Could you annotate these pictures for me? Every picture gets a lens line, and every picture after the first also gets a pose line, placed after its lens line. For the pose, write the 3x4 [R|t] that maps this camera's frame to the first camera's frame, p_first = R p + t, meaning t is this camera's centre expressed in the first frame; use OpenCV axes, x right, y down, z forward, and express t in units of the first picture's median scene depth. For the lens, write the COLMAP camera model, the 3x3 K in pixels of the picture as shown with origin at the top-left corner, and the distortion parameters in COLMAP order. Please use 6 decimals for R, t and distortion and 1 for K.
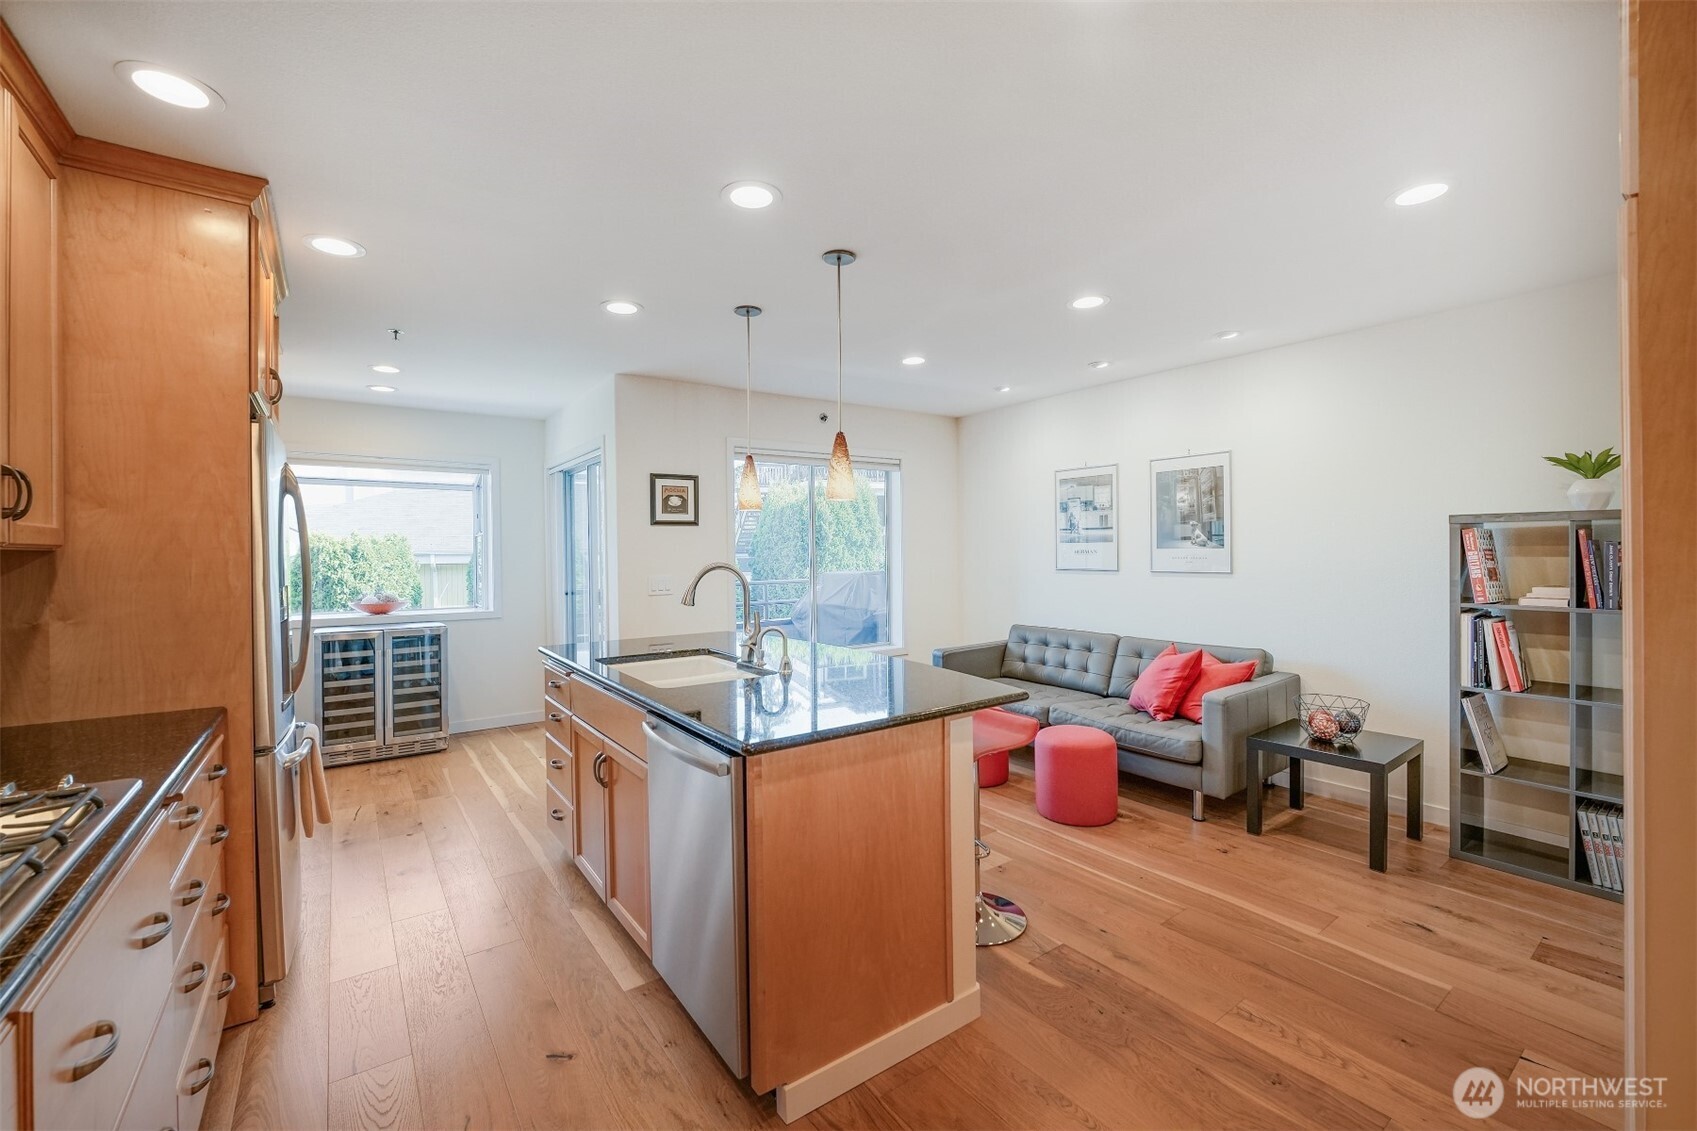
lens RADIAL K [[737.2, 0, 856.9], [0, 737.2, 554.3], [0, 0, 1]] dist [-0.000050, 0.000025]
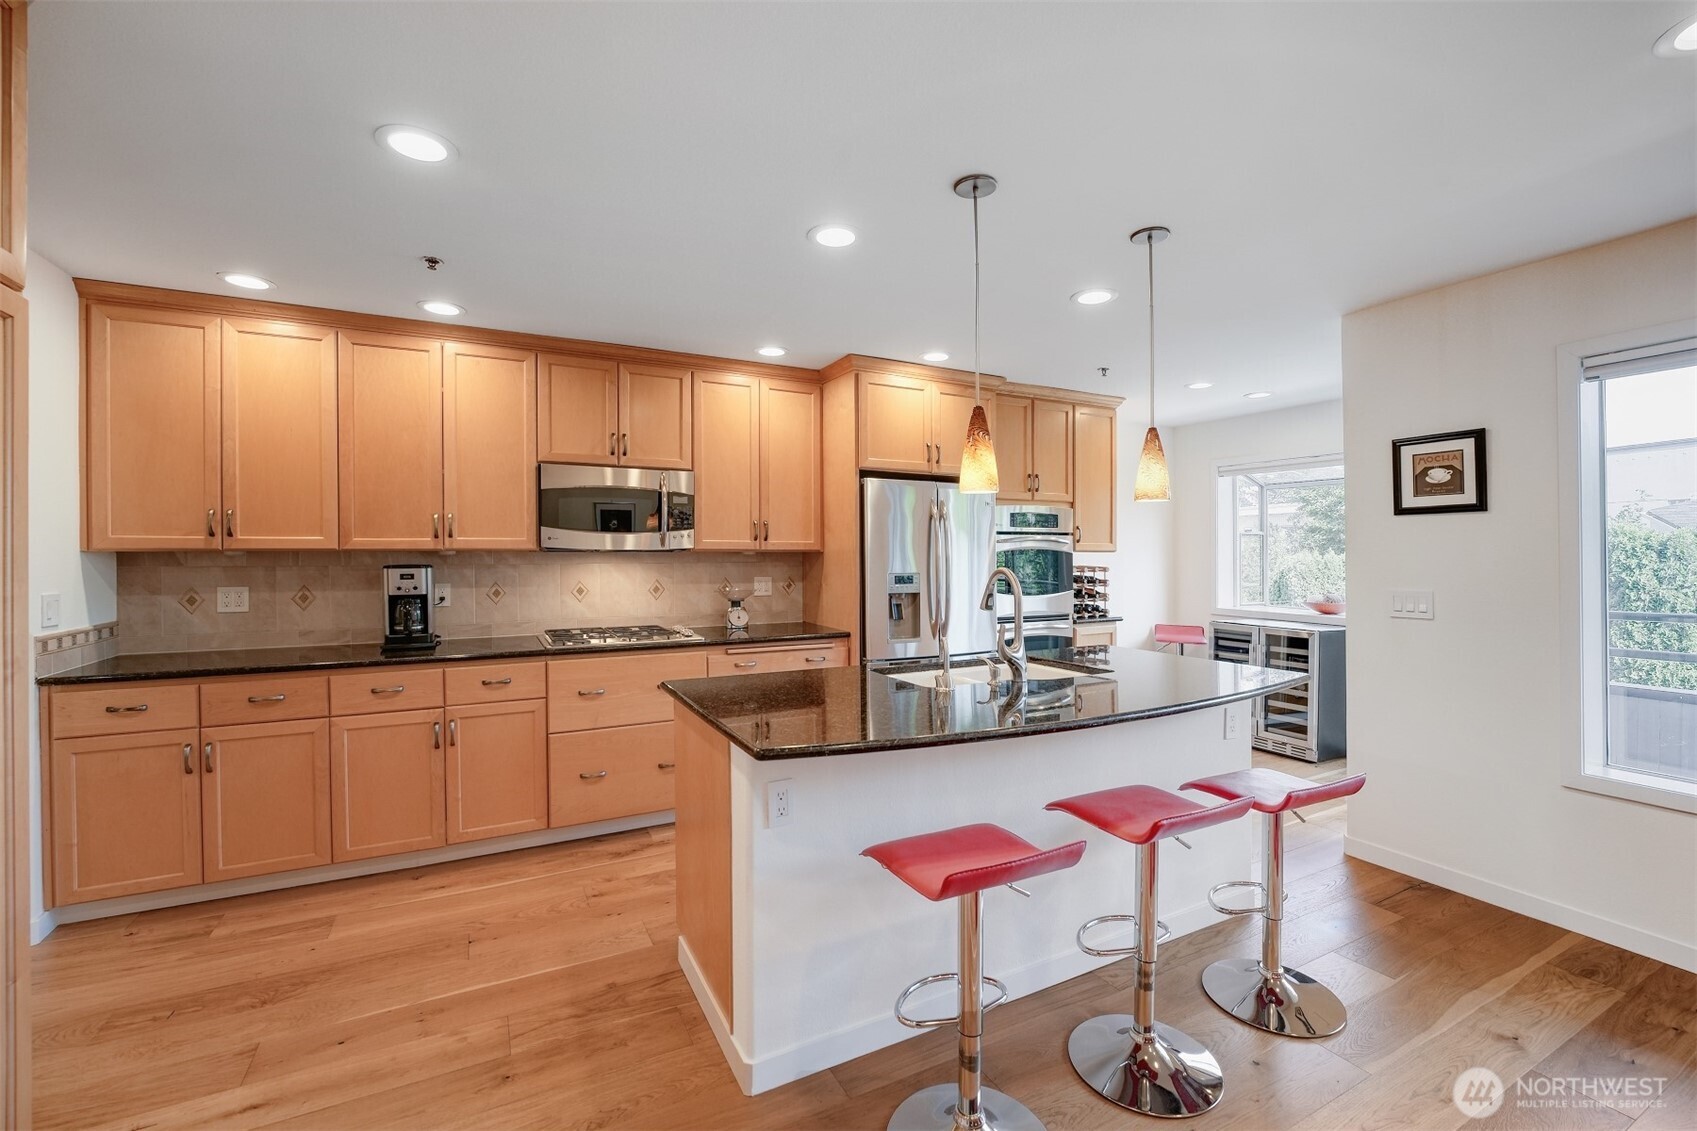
lens RADIAL K [[733.6, 0, 839.5], [0, 733.6, 552.8], [0, 0, 1]] dist [-0.003674, -0.000204]
pose [[-0.131849, 0.011443, -0.991204, 0.451309], [-0.004447, 0.999916, 0.012136, -0.009776], [0.991260, 0.006008, -0.131787, 0.554533]]
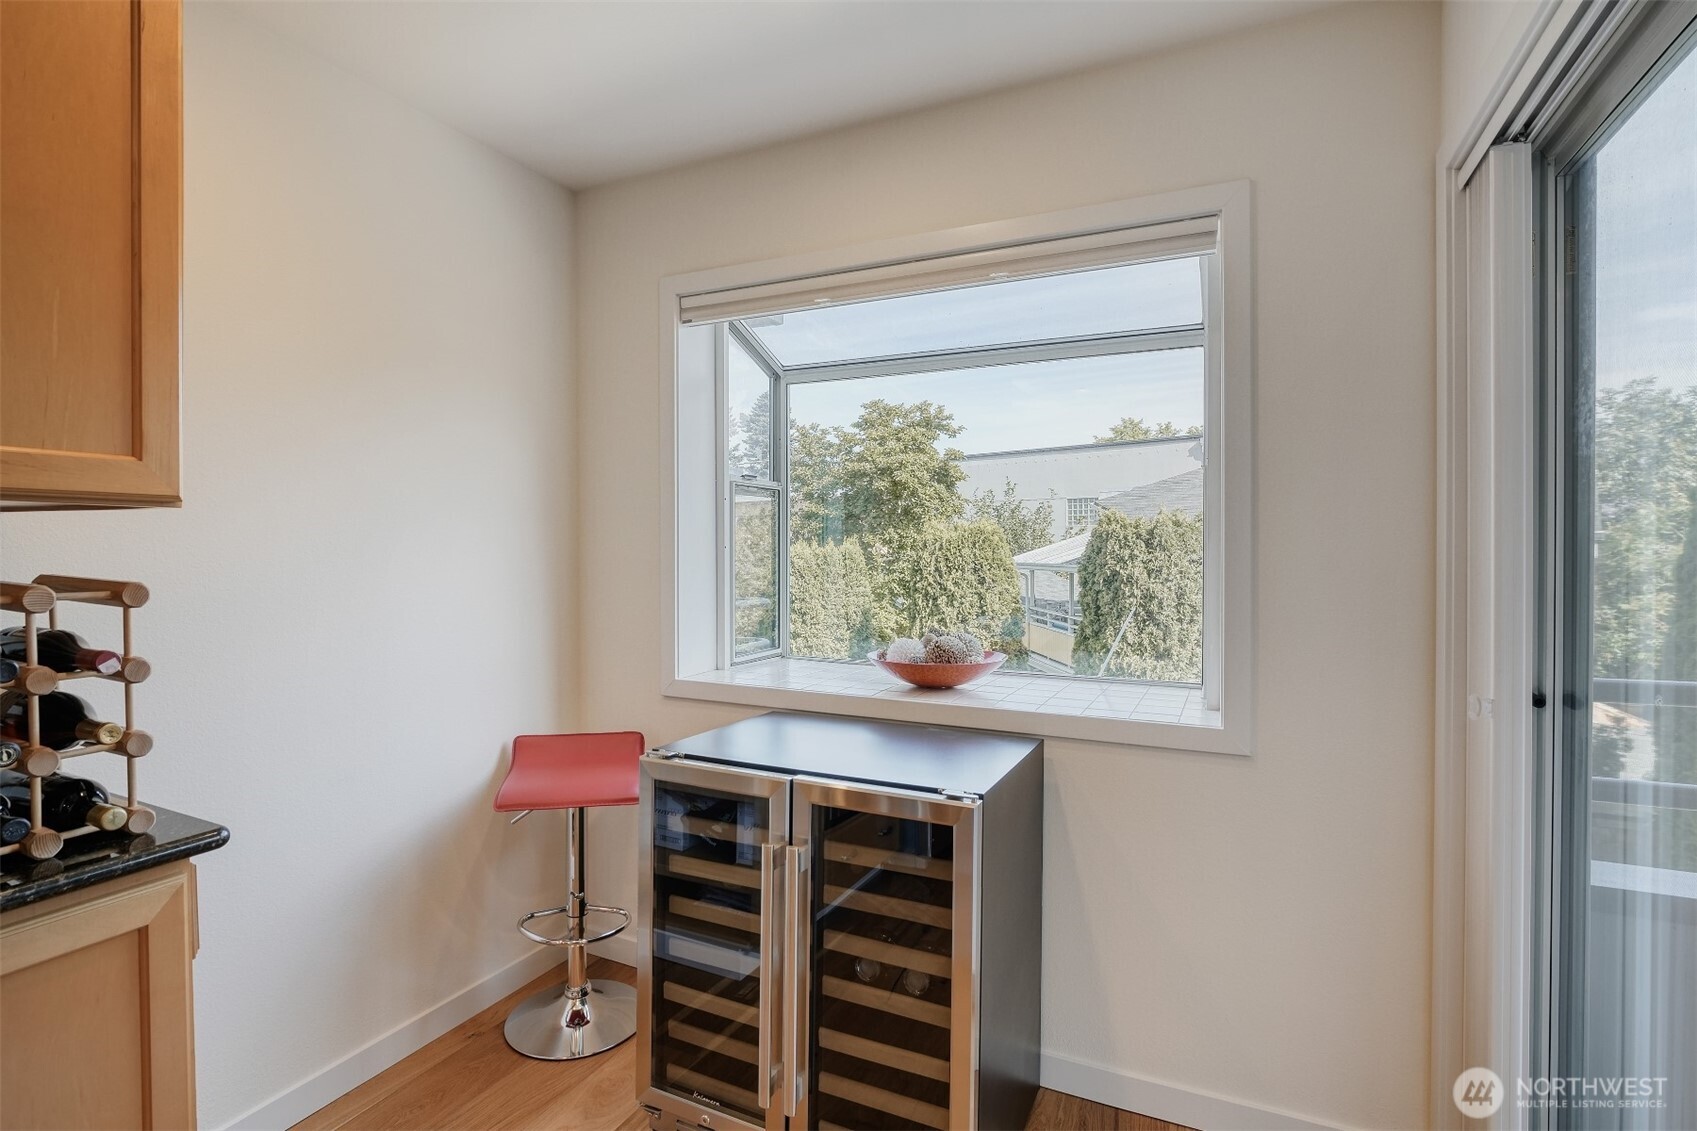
lens RADIAL K [[815.1, 0, 843.4], [0, 815.1, 550.2], [0, 0, 1]] dist [-0.013637, -0.000145]
pose [[0.485944, 0.013578, -0.873884, -0.346742], [-0.009872, 0.999901, 0.010046, 0.008624], [0.873934, 0.003745, 0.486030, 0.861018]]
